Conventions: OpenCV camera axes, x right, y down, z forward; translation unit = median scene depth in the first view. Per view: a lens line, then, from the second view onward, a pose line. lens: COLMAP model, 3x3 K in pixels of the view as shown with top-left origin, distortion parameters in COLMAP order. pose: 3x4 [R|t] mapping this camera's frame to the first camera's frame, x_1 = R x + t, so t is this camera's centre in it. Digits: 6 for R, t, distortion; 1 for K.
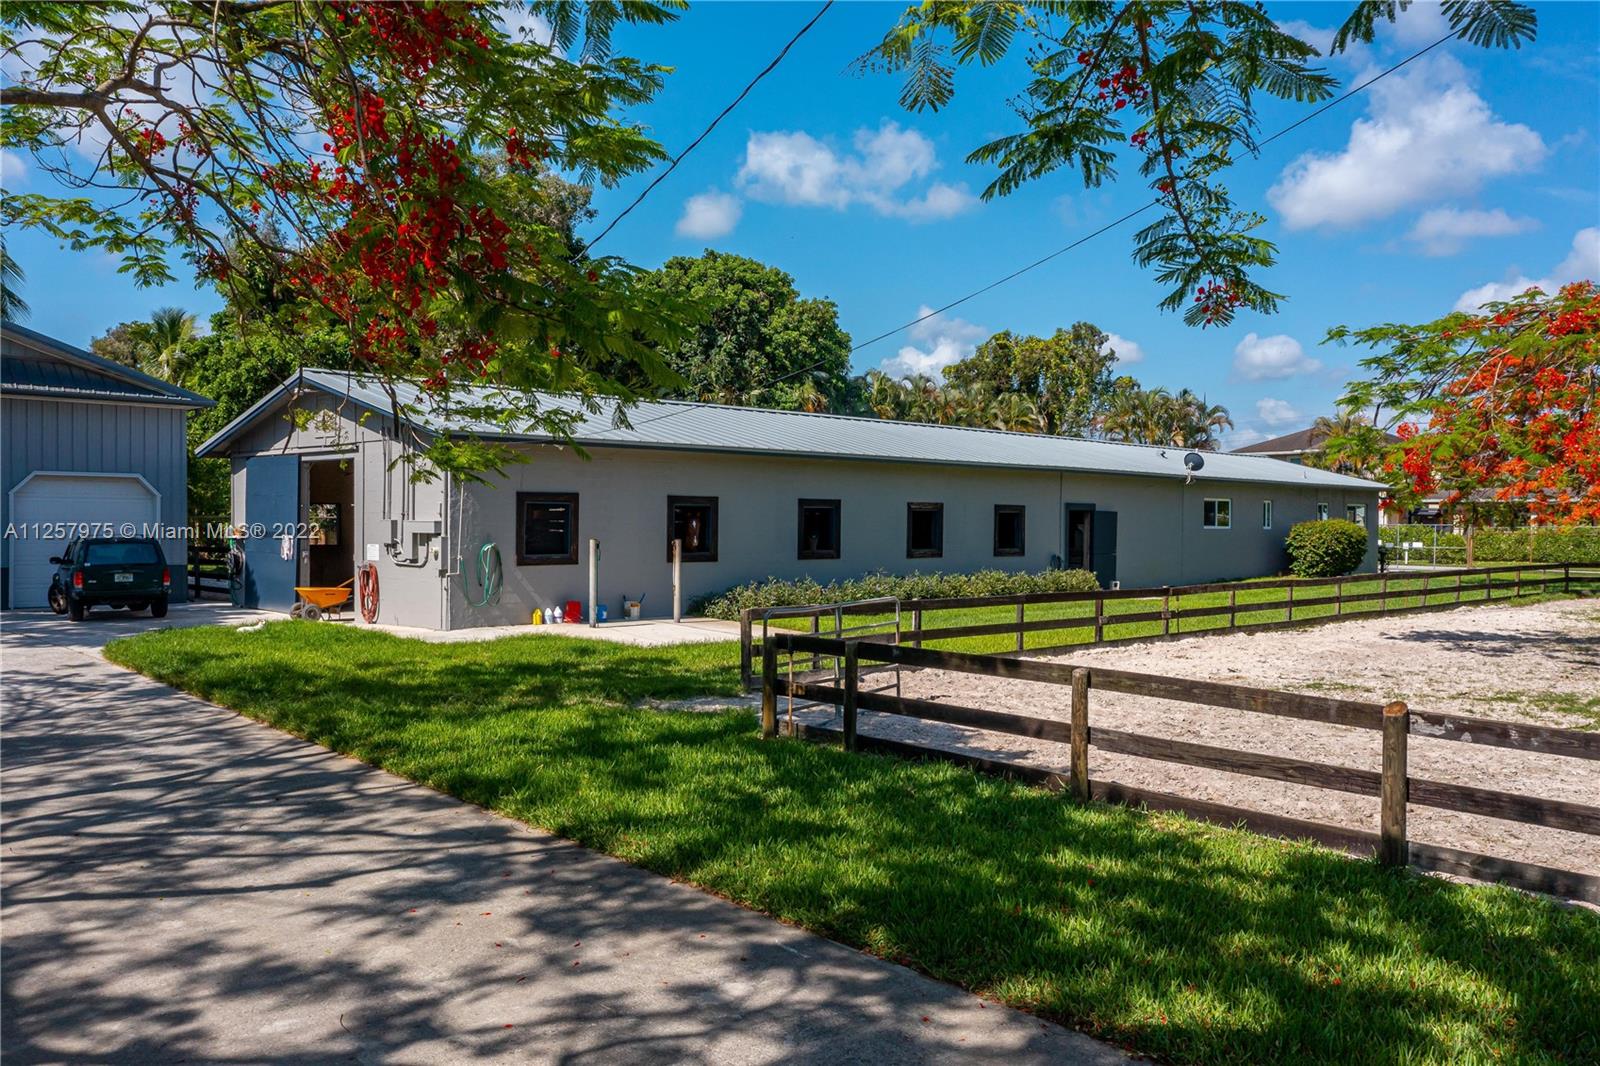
lens RADIAL K [[1275.6, 0, 798.0], [0, 1275.6, 539.5], [0, 0, 1]] dist [0.023816, 0.002912]
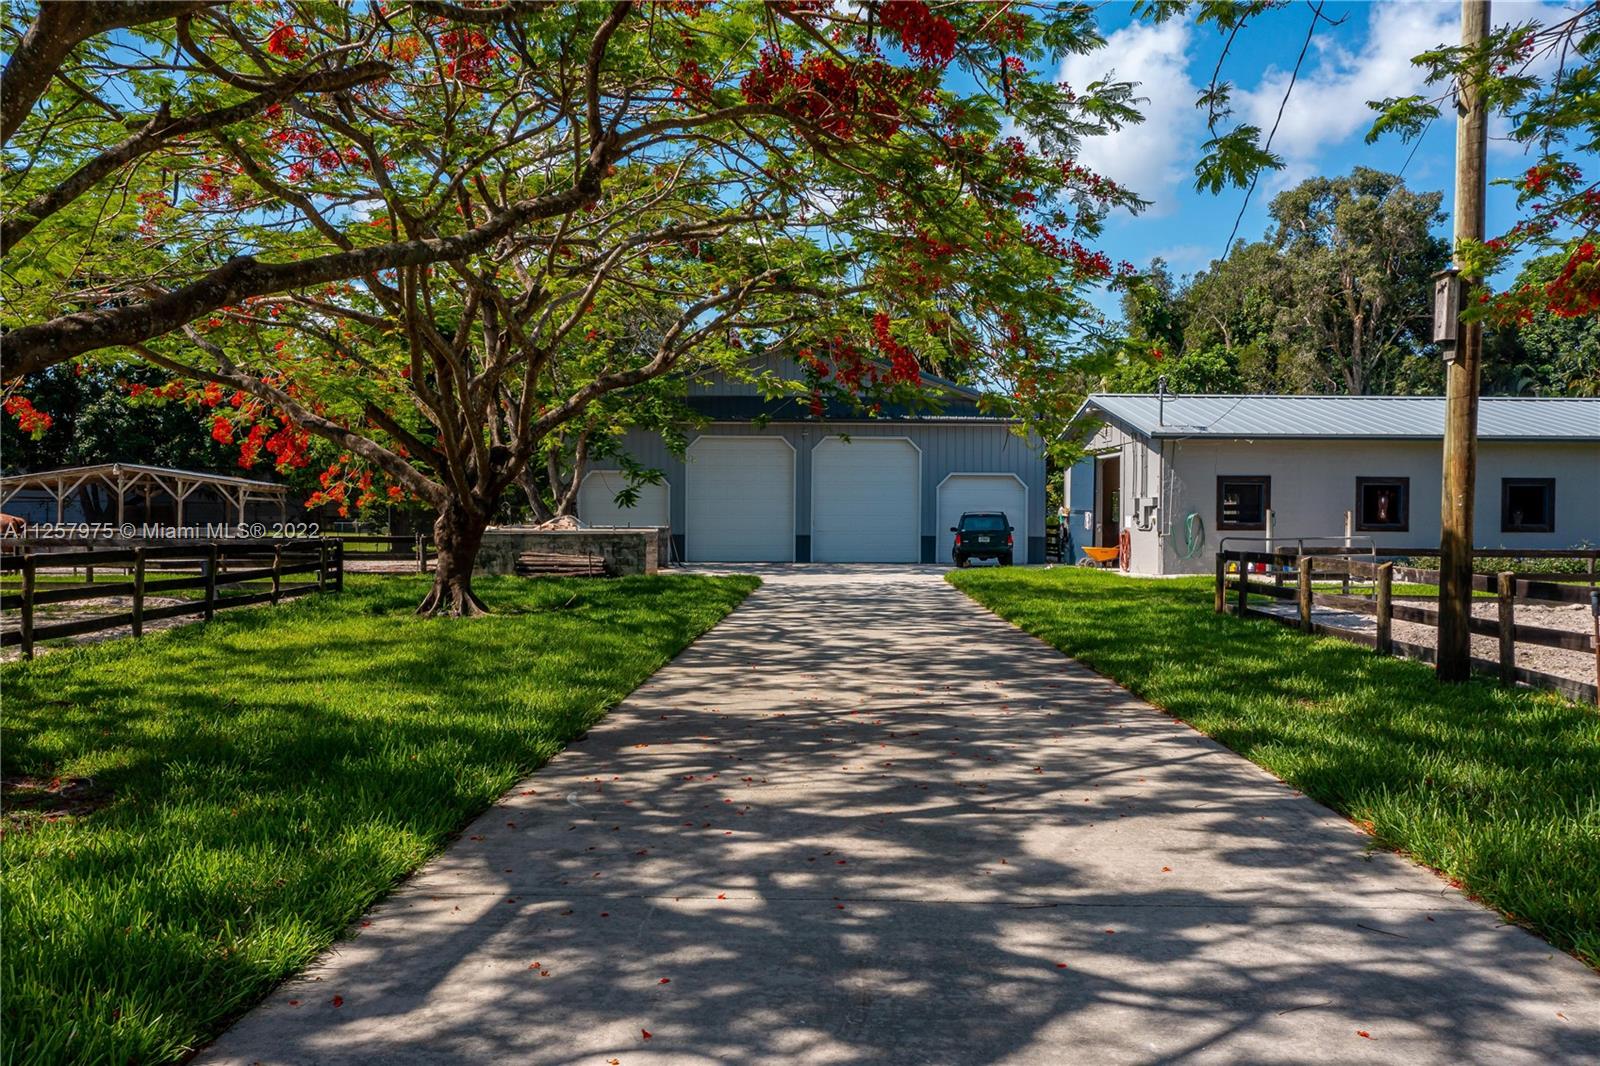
lens RADIAL K [[1275.6, 0, 796.3], [0, 1275.6, 529.0], [0, 0, 1]] dist [0.023816, 0.002912]
pose [[0.743813, 0.002913, -0.668382, 0.320083], [-0.012384, 0.999879, -0.009424, 0.033856], [0.668273, 0.015287, 0.743759, -0.277603]]
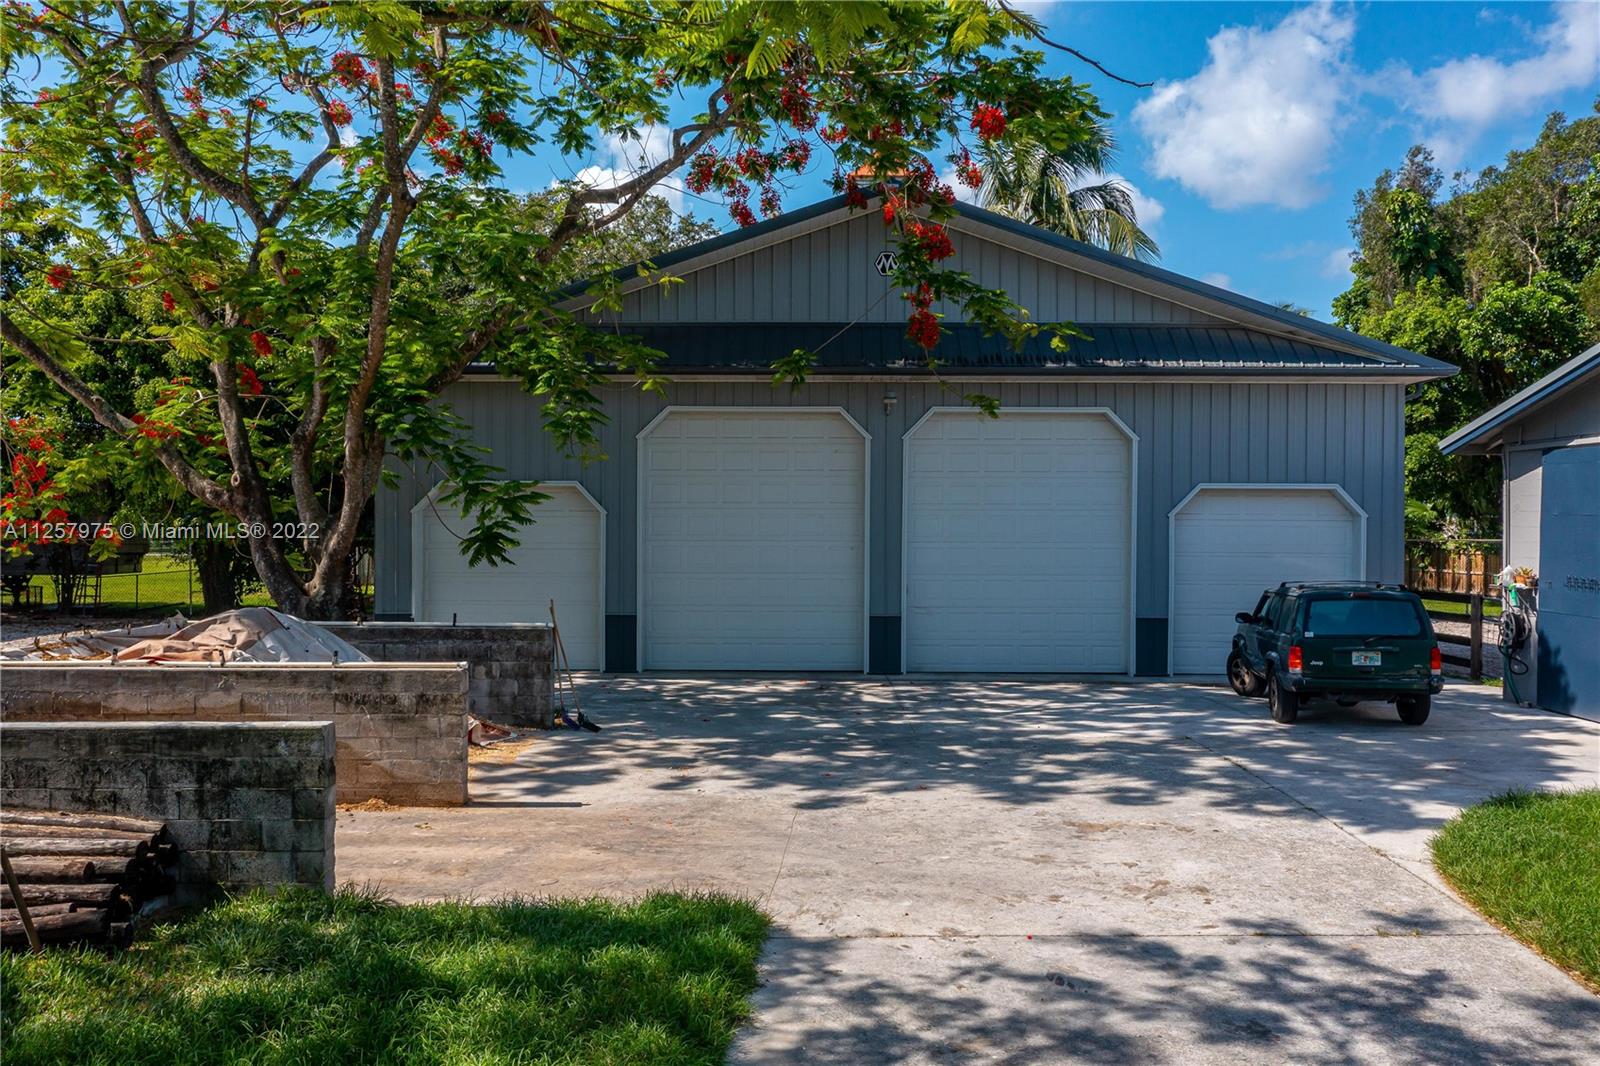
lens RADIAL K [[1275.6, 0, 803.9], [0, 1275.6, 530.5], [0, 0, 1]] dist [0.023816, 0.002912]
pose [[0.717183, 0.000597, -0.696884, -0.294036], [-0.011395, 0.999876, -0.010871, -0.019415], [0.696791, 0.015737, 0.717101, 0.388941]]
